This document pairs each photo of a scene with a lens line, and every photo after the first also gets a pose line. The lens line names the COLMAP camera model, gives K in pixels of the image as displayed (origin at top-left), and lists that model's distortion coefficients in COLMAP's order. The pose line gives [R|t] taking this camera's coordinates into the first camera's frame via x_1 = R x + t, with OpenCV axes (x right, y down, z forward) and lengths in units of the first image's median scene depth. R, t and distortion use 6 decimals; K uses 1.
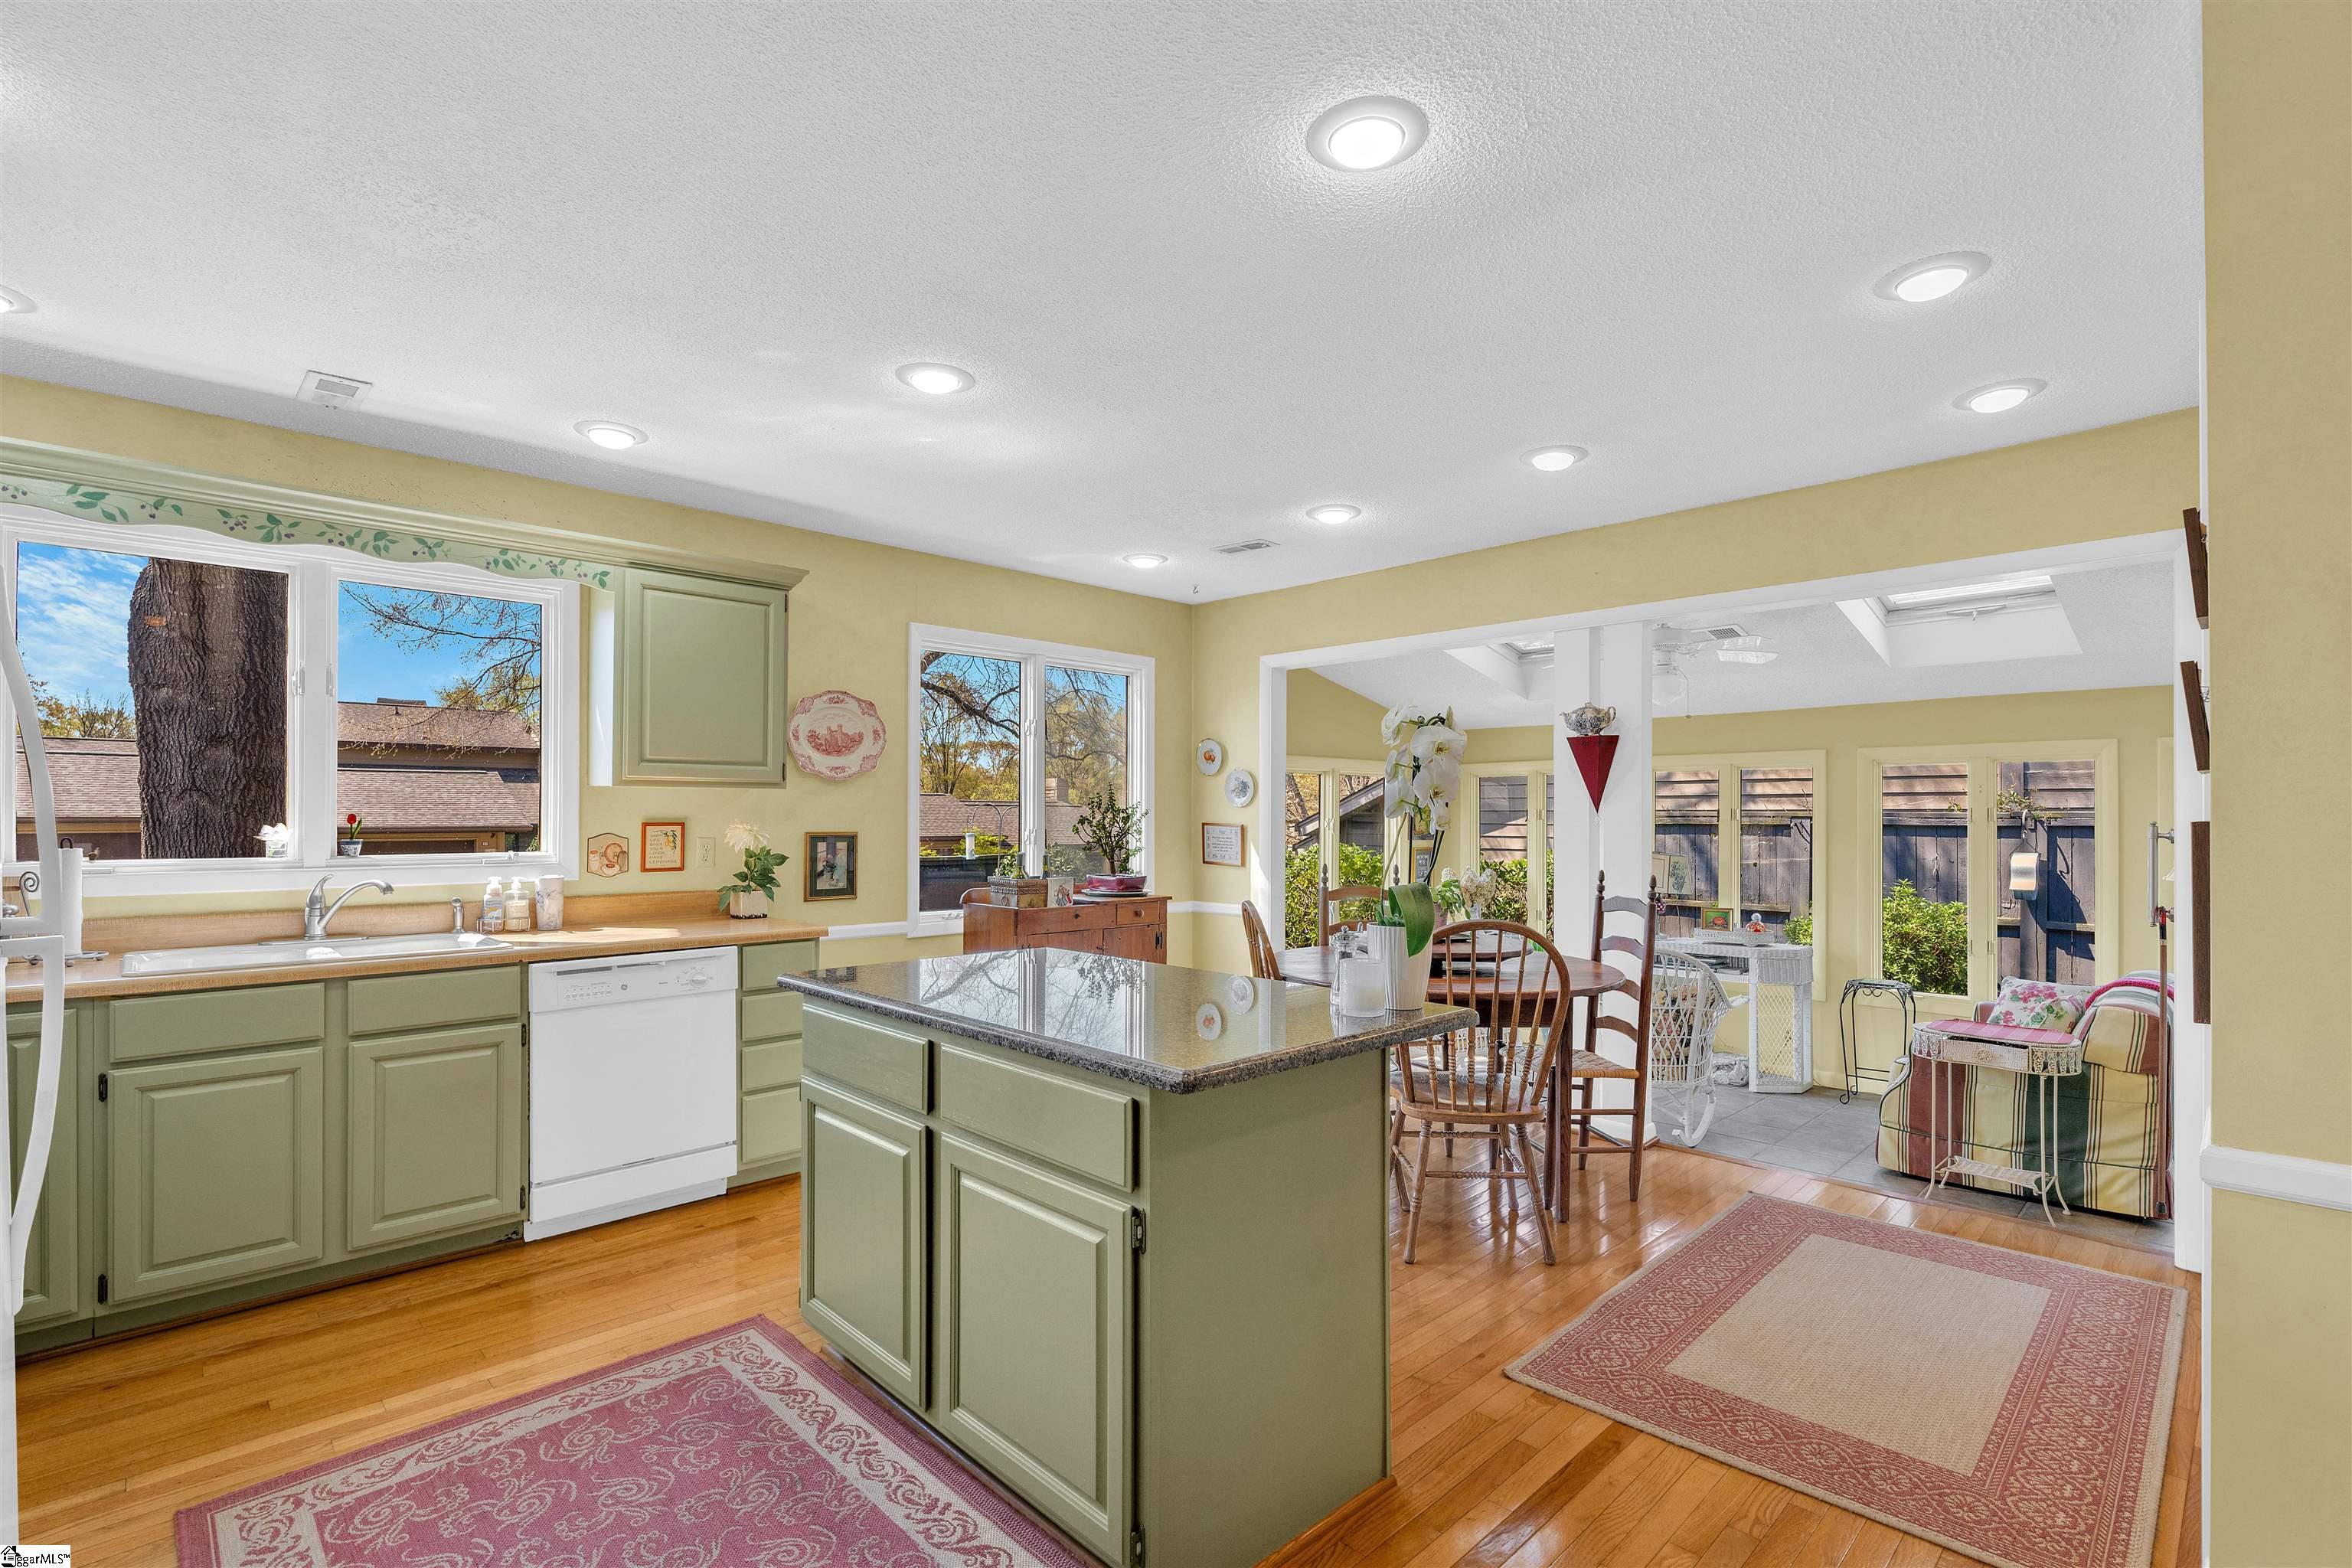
lens RADIAL K [[1058.1, 0, 1115.2], [0, 1058.1, 812.0], [0, 0, 1]] dist [-0.003958, -0.000727]
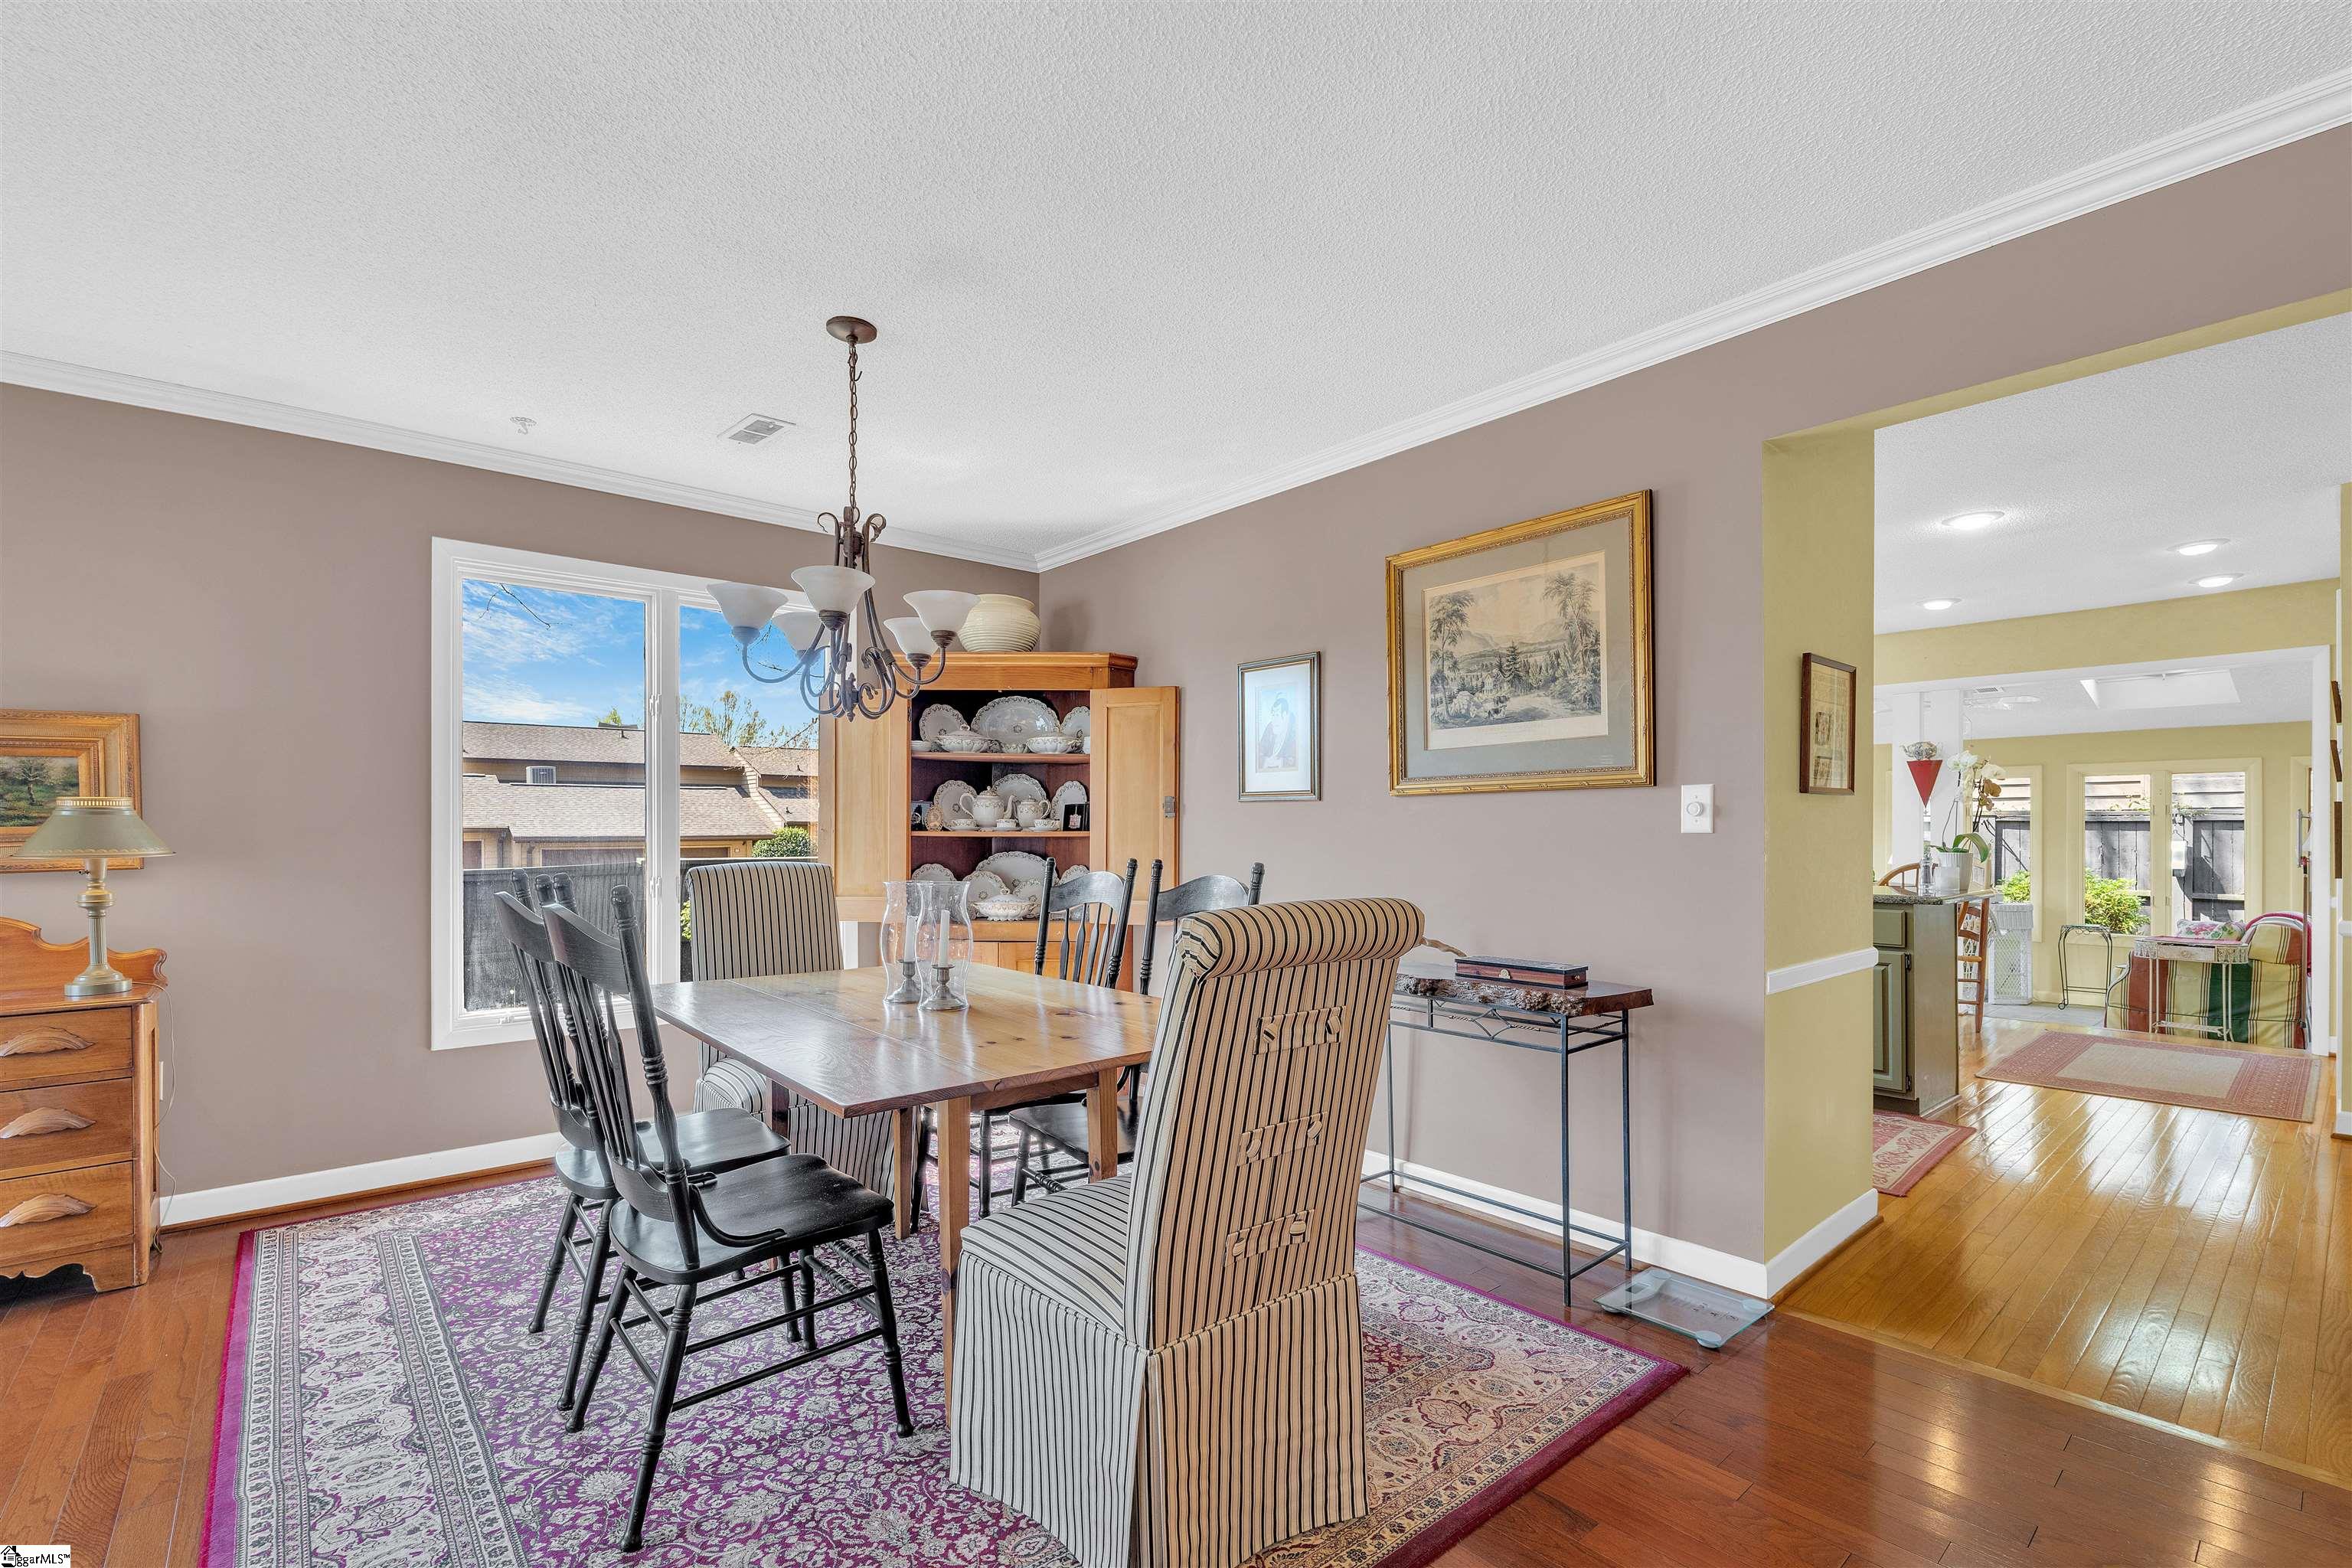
lens RADIAL K [[1030.4, 0, 1144.1], [0, 1030.4, 832.3], [0, 0, 1]] dist [-0.000911, 0.000313]
pose [[0.999038, -0.005074, -0.043557, -0.605111], [0.005475, 0.999944, 0.009091, 0.015164], [0.043508, -0.009321, 0.999010, -0.559909]]
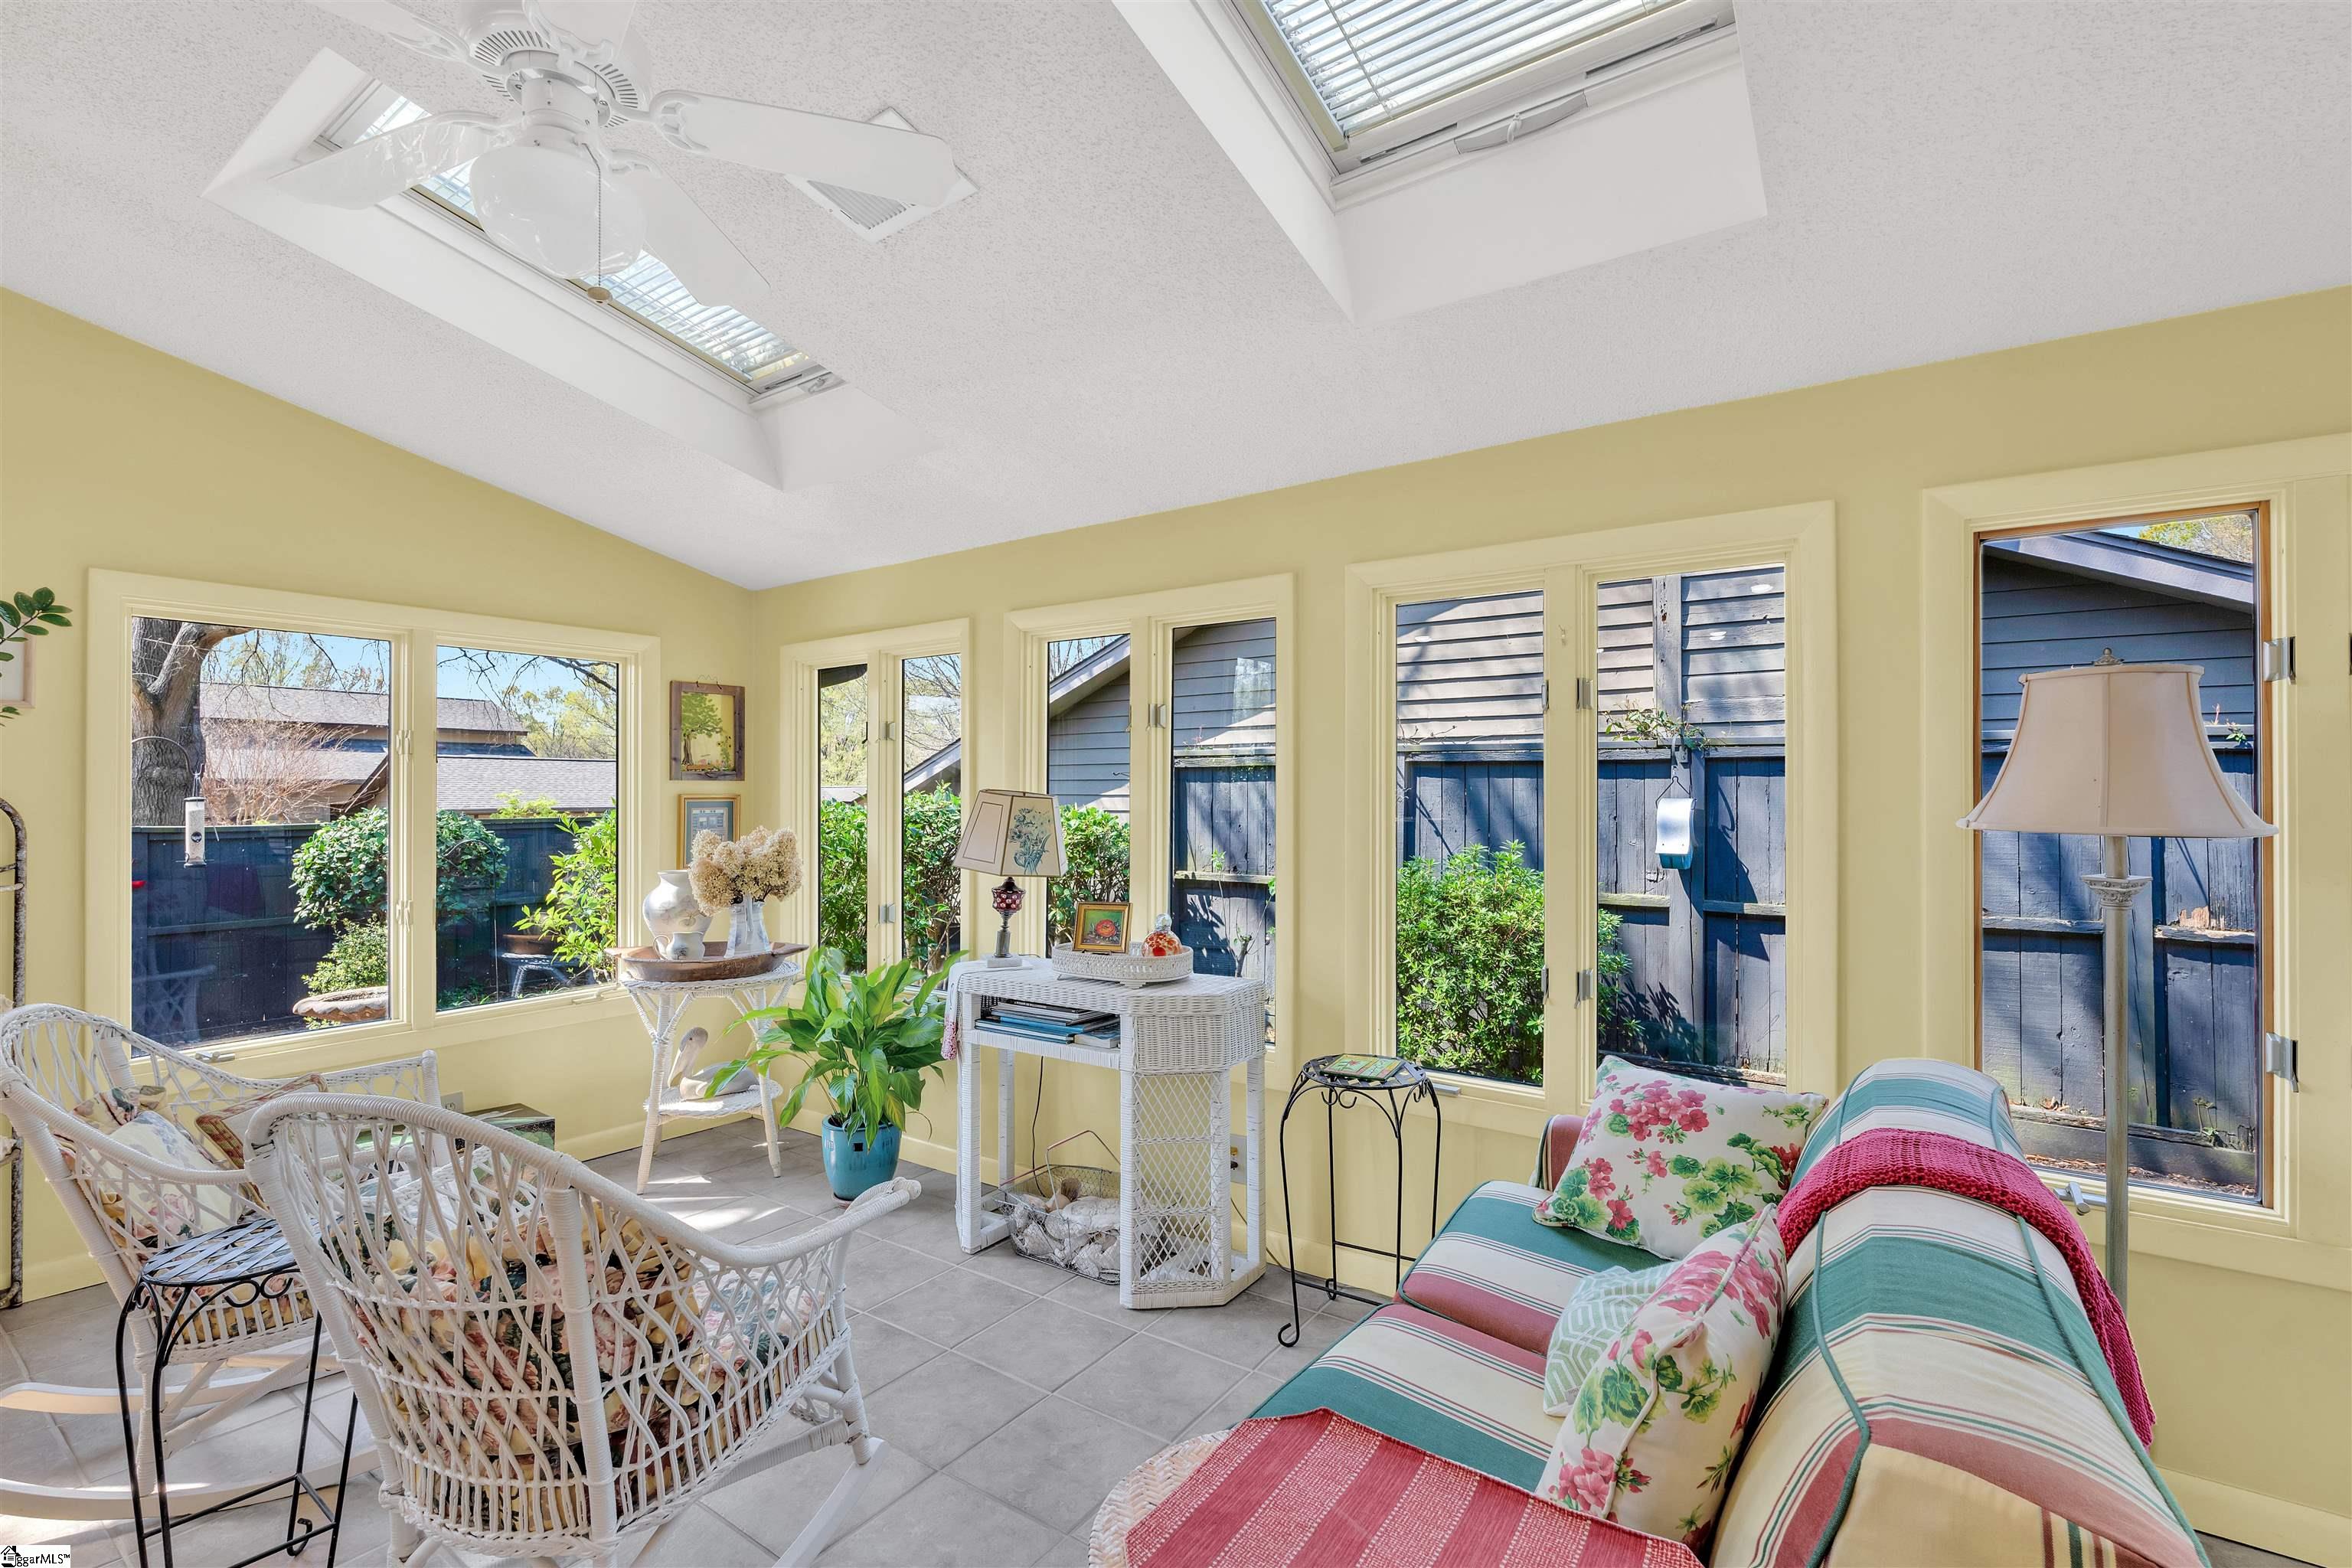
lens RADIAL K [[1030.4, 0, 1106.1], [0, 1030.4, 794.5], [0, 0, 1]] dist [-0.000911, 0.000313]
pose [[0.982183, -0.005555, 0.187847, 0.634474], [0.004261, 0.999964, 0.007292, 0.049398], [-0.187881, -0.006361, 0.982171, 0.701951]]
